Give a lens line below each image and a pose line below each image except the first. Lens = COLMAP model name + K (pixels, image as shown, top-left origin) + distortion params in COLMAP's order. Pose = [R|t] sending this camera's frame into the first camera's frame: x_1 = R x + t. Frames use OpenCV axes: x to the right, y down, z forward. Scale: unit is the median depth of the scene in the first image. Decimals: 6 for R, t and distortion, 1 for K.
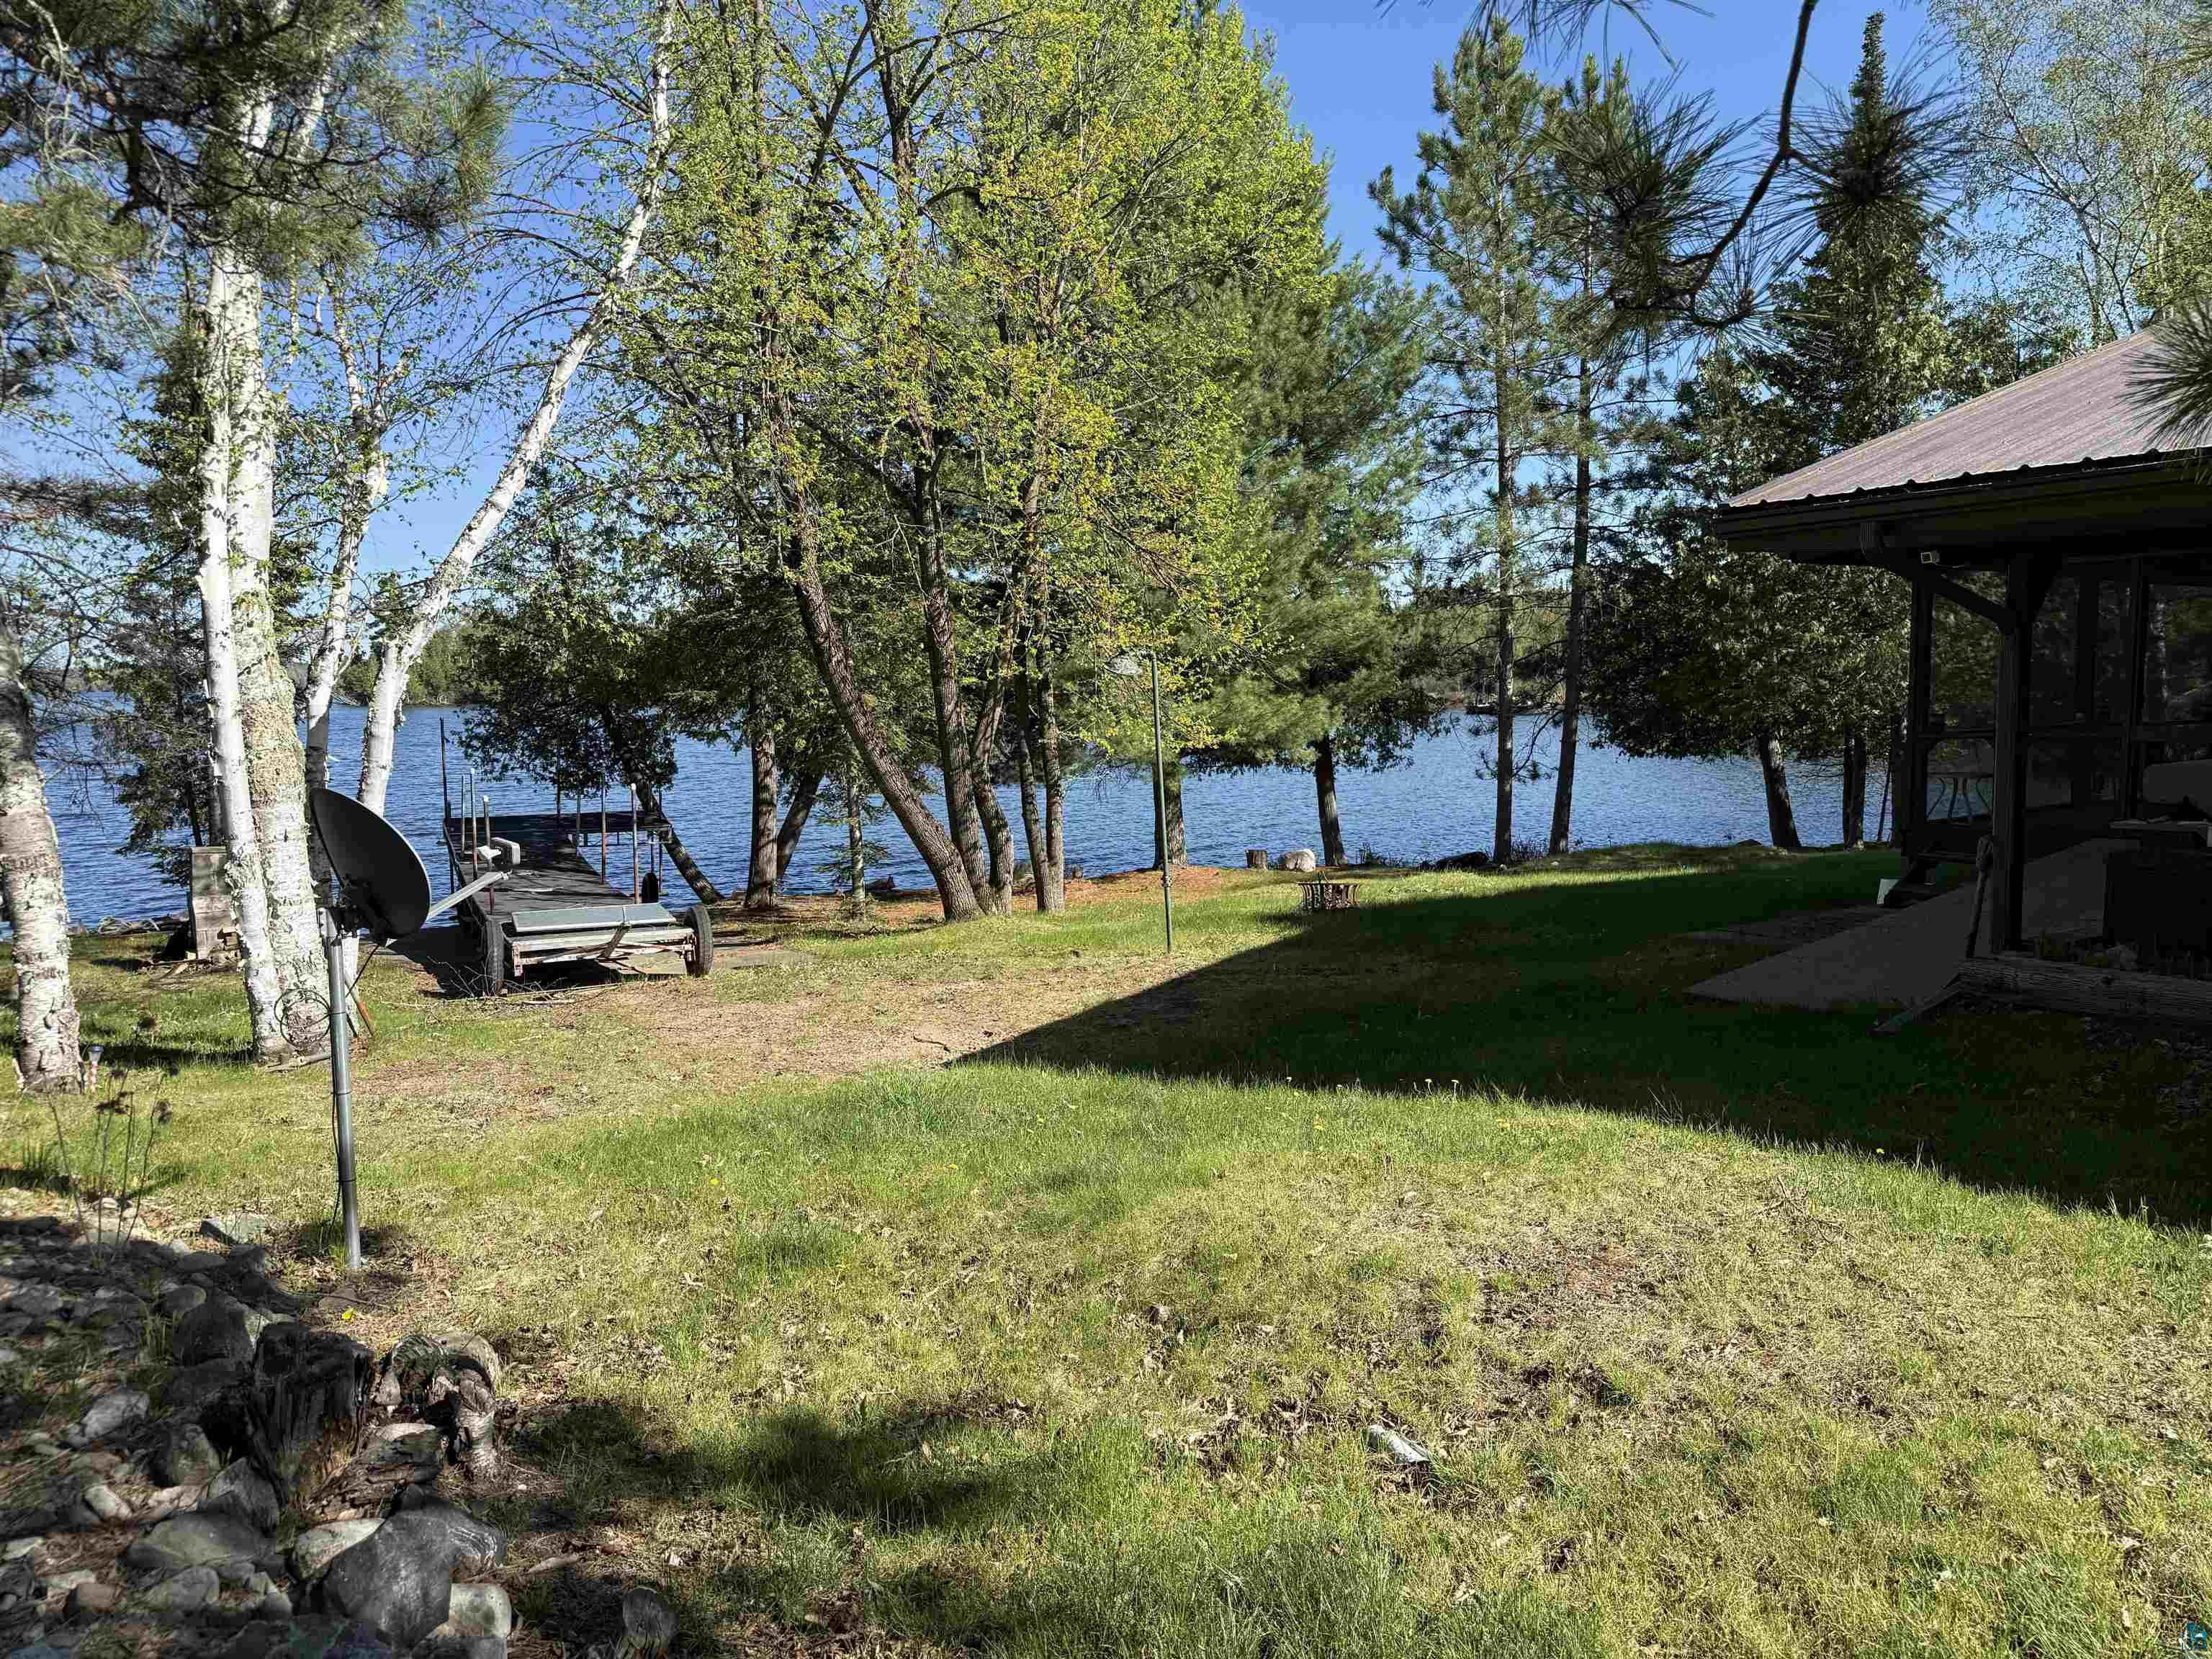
lens RADIAL K [[1545.1, 0, 1097.6], [0, 1545.1, 833.2], [0, 0, 1]] dist [0.141098, -0.220721]
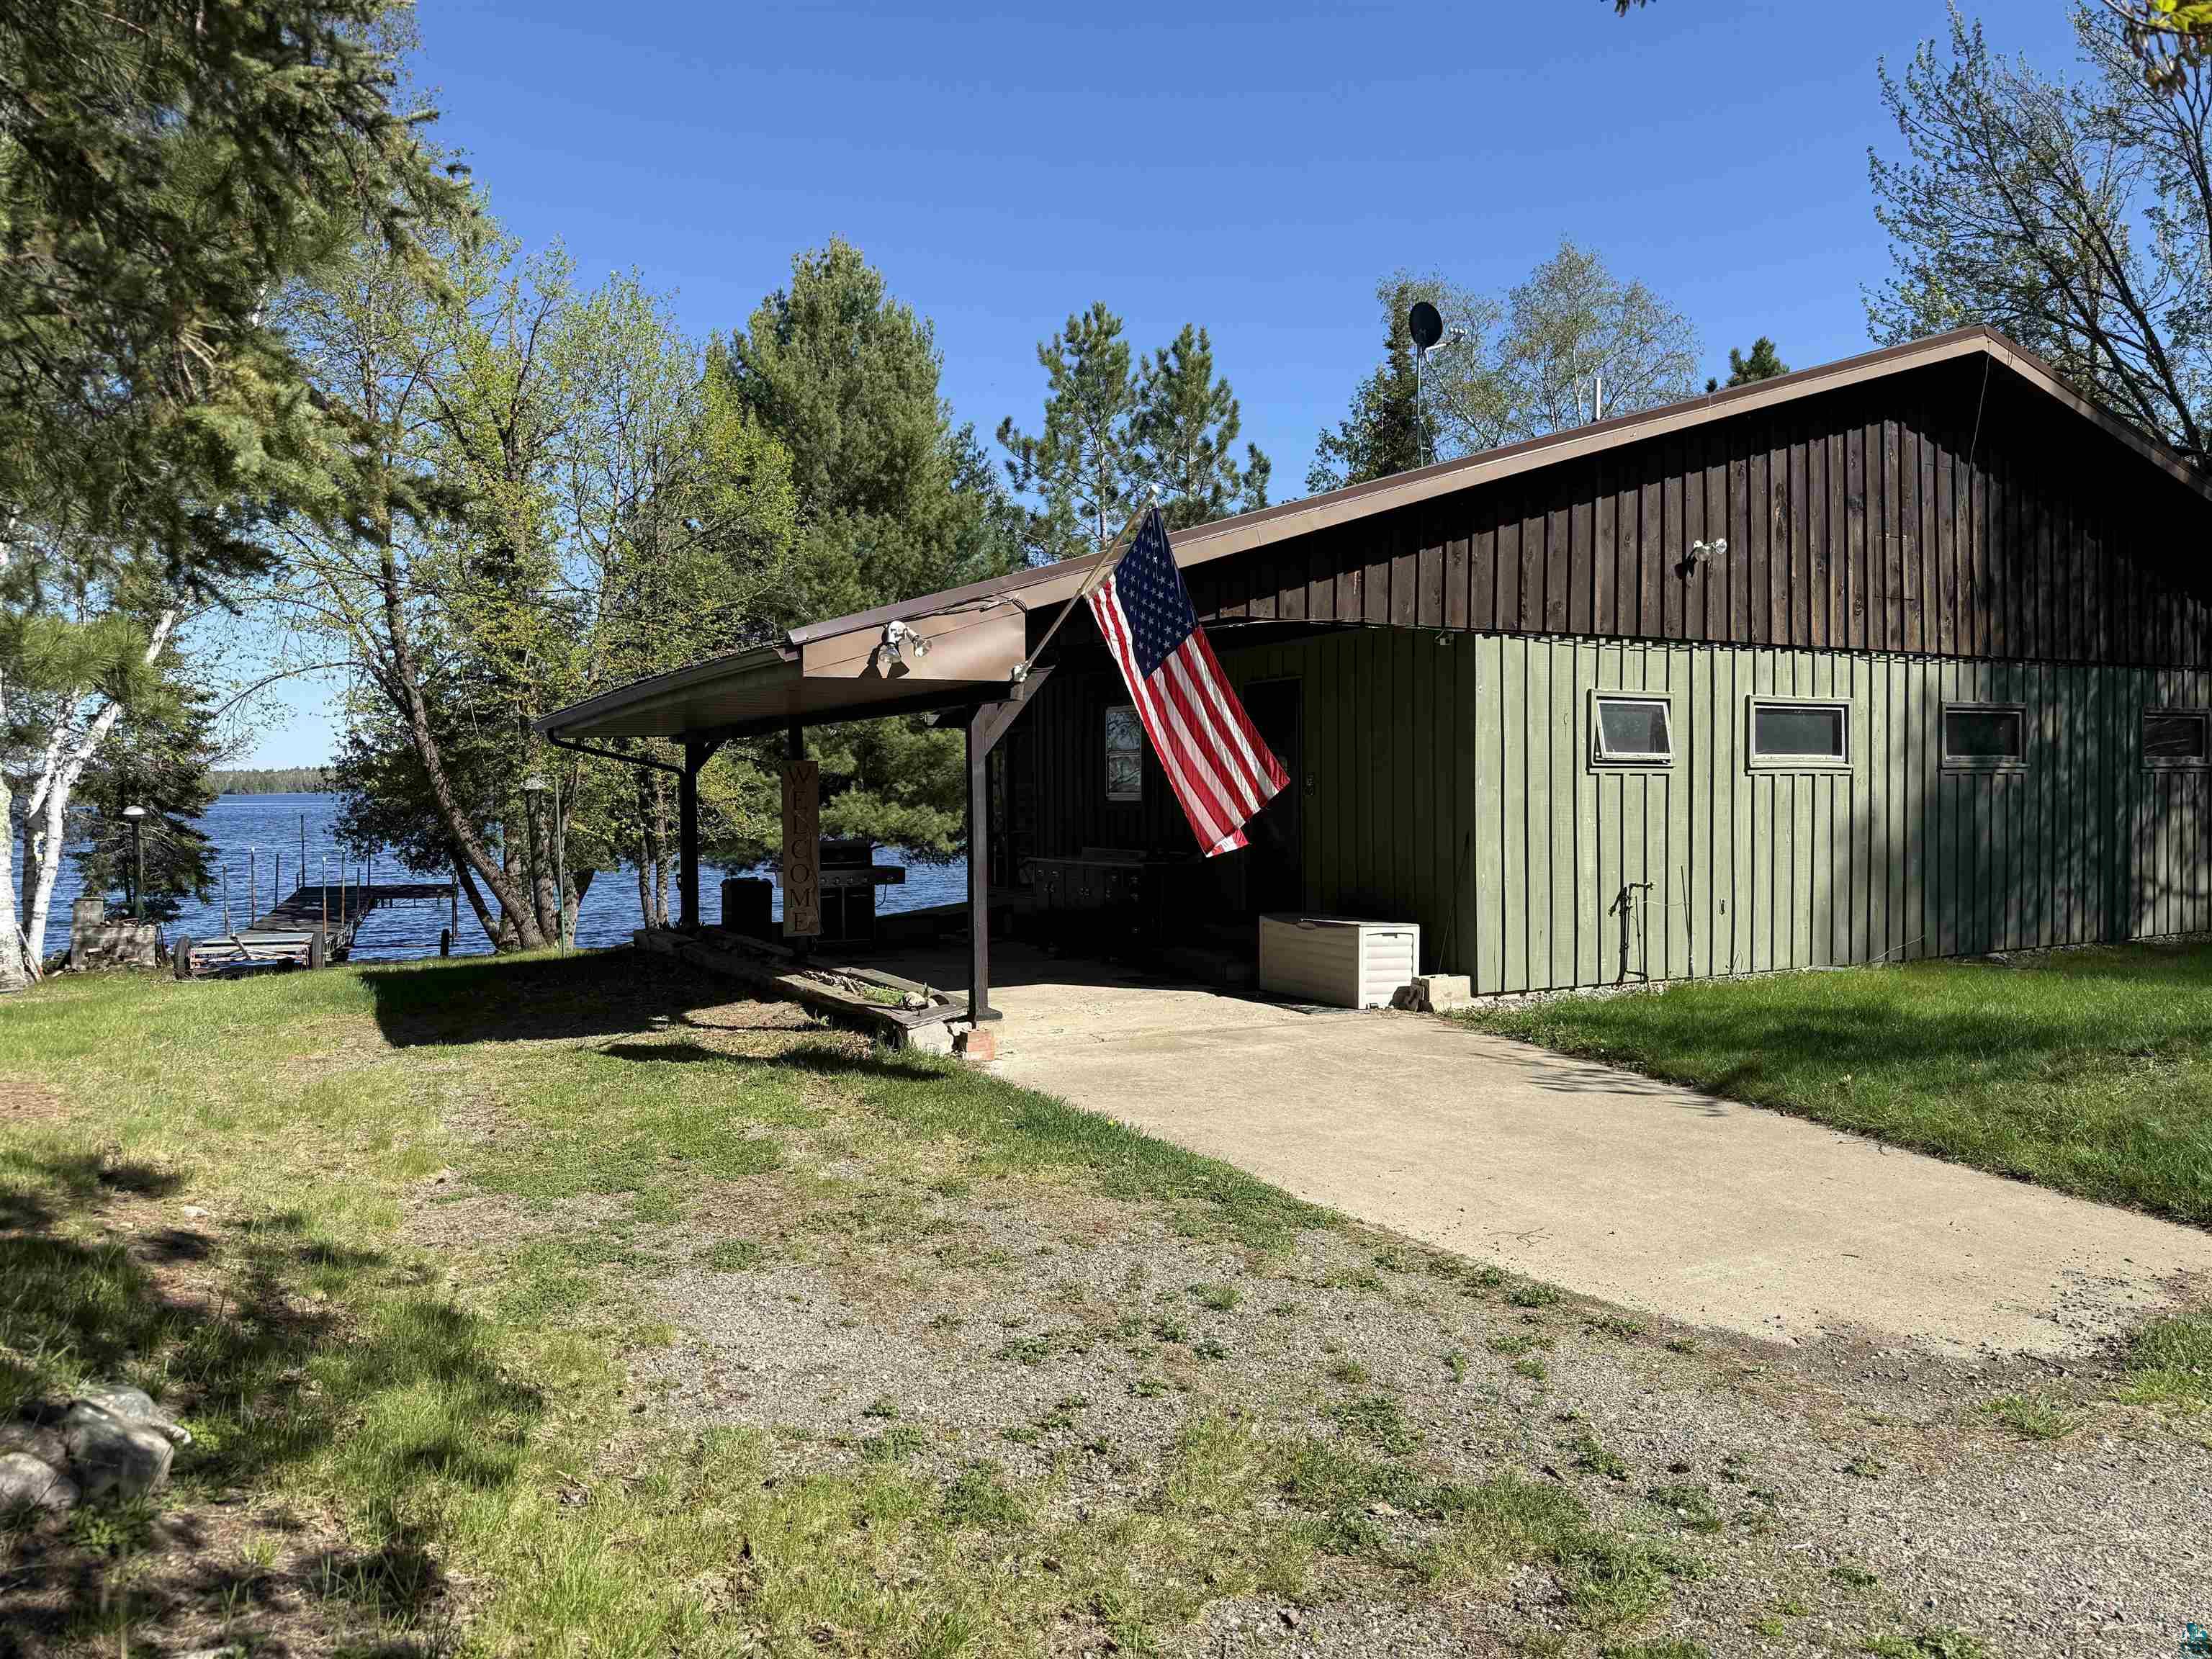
lens RADIAL K [[1545.1, 0, 1097.6], [0, 1545.1, 833.2], [0, 0, 1]] dist [0.141098, -0.220721]
pose [[0.994943, 0.008059, -0.100117, 0.949962], [-0.014752, 0.997691, -0.066292, 0.056311], [0.099351, 0.067434, 0.992765, -0.721581]]
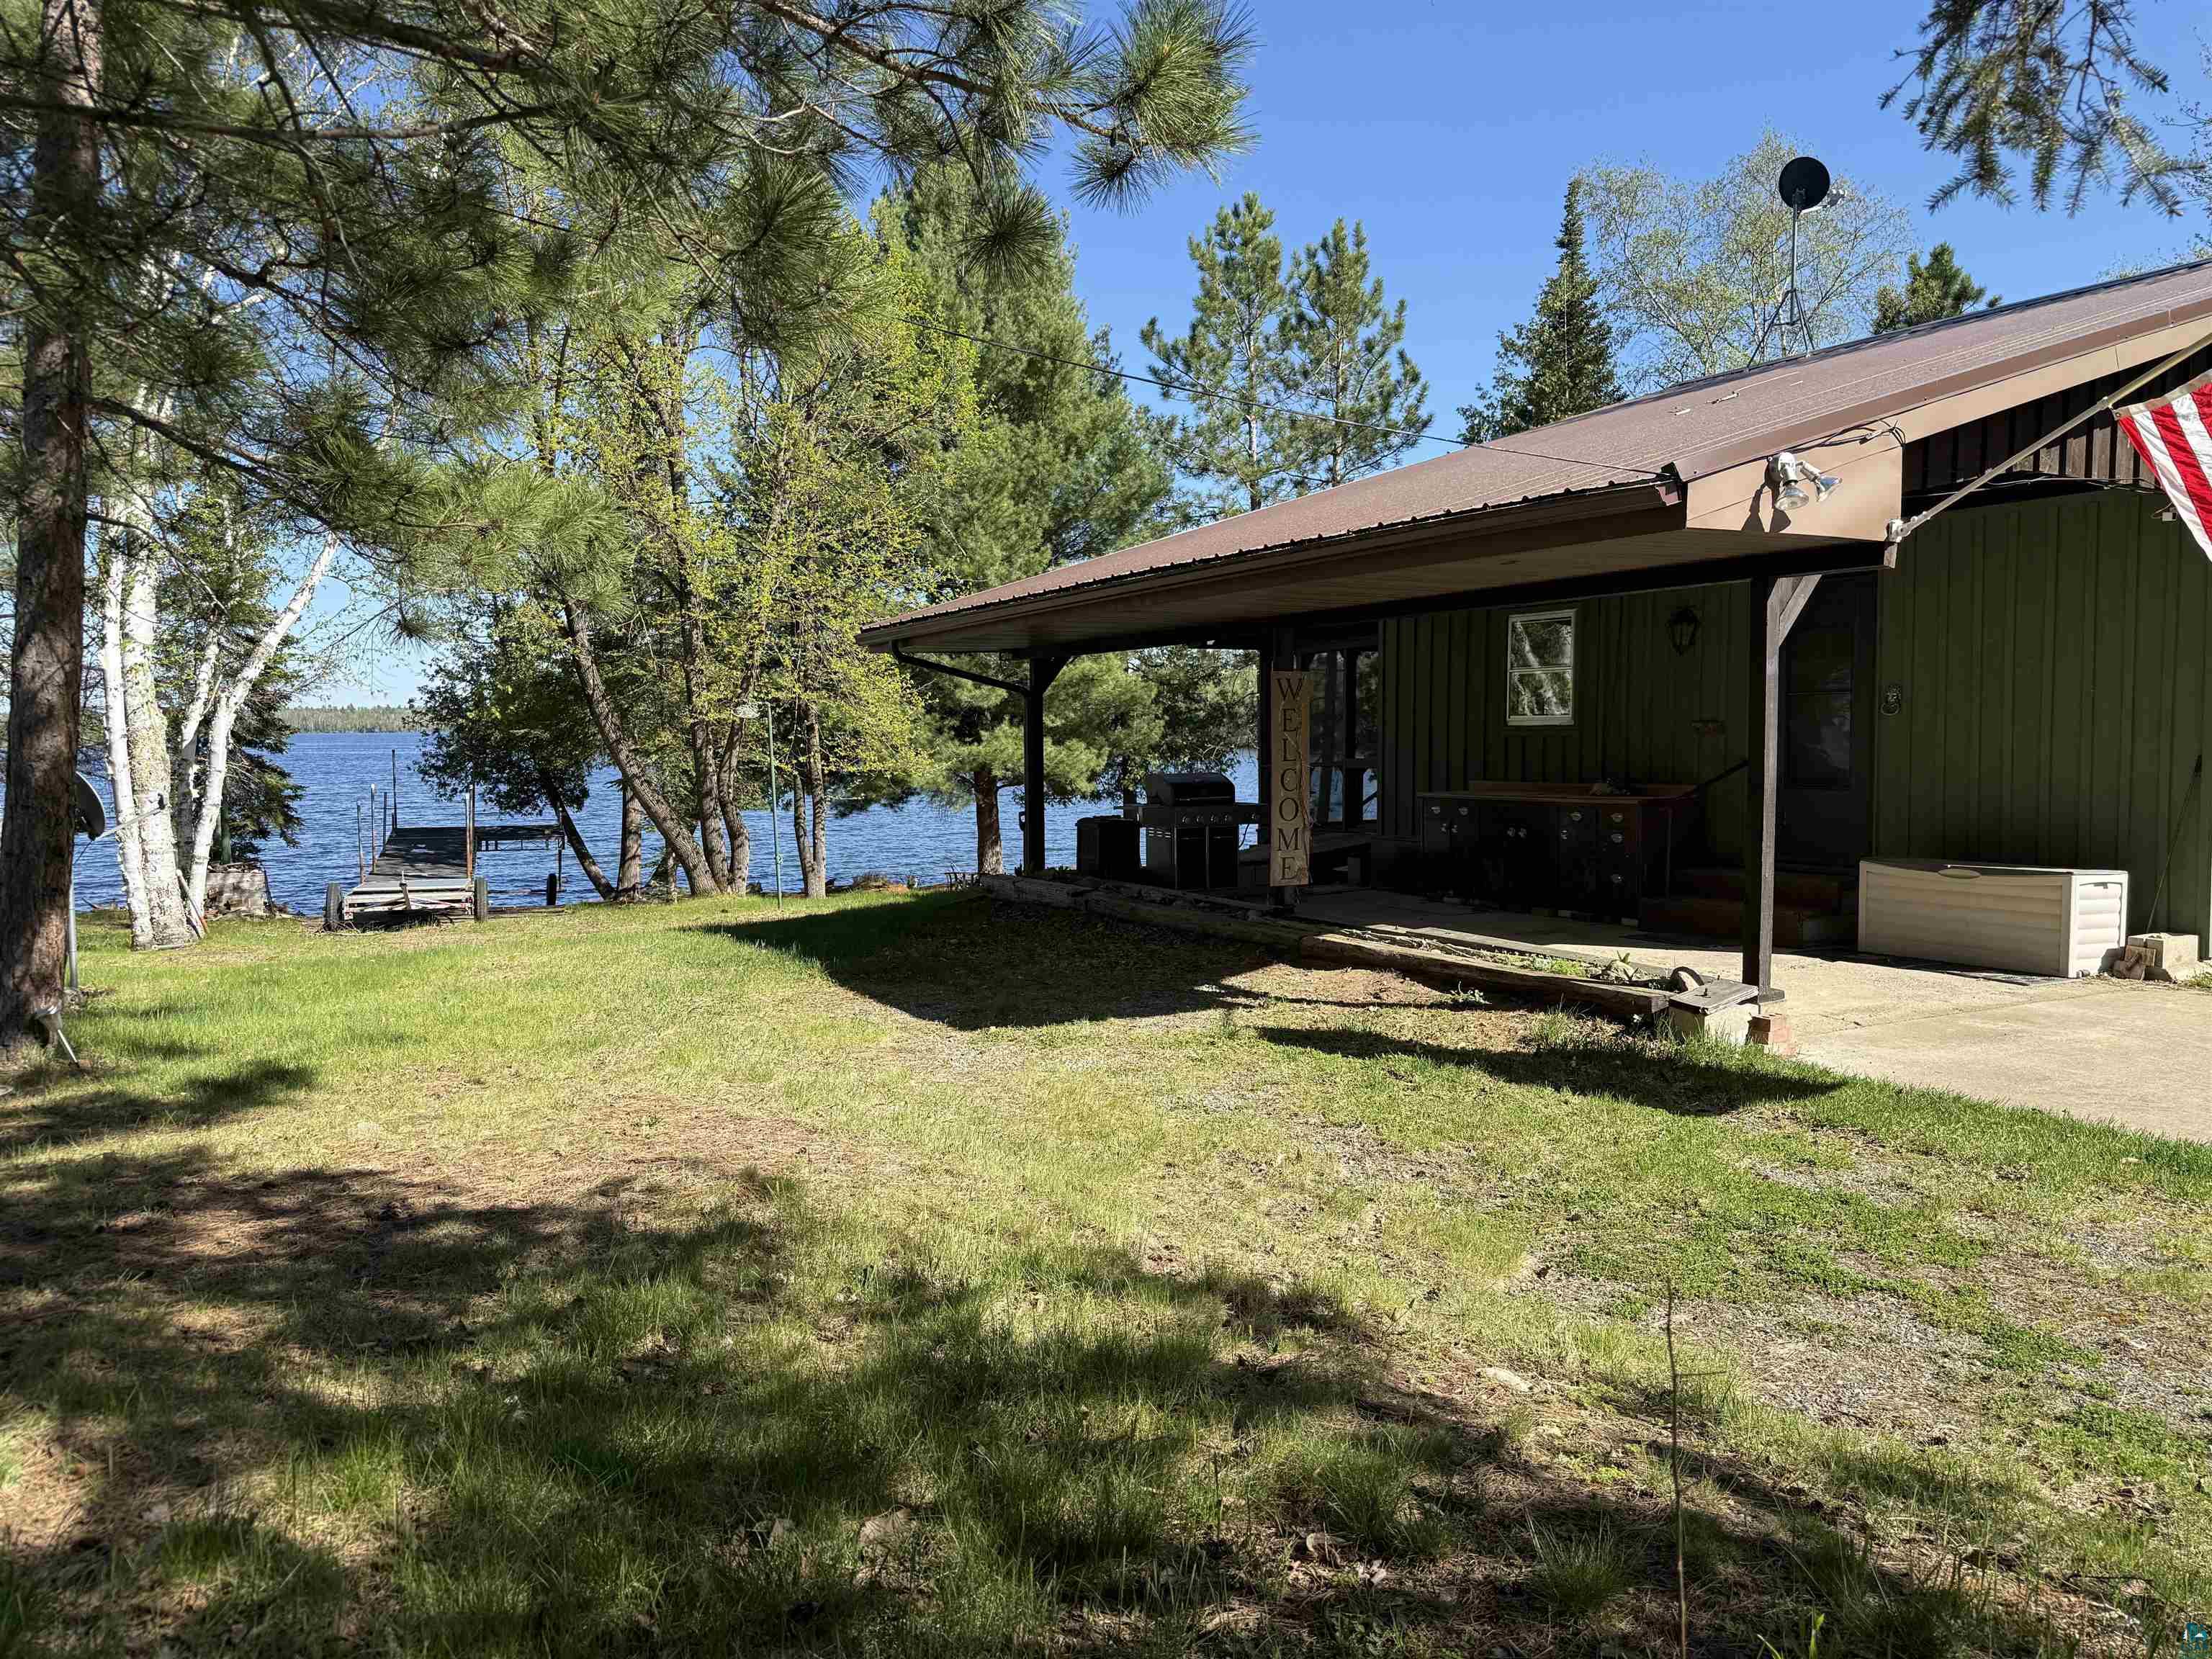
lens RADIAL K [[1545.1, 0, 1097.6], [0, 1545.1, 833.2], [0, 0, 1]] dist [0.141098, -0.220721]
pose [[0.997403, 0.011235, -0.071140, 0.554737], [-0.013425, 0.999448, -0.030378, 0.057723], [0.070760, 0.031255, 0.997004, -0.539800]]
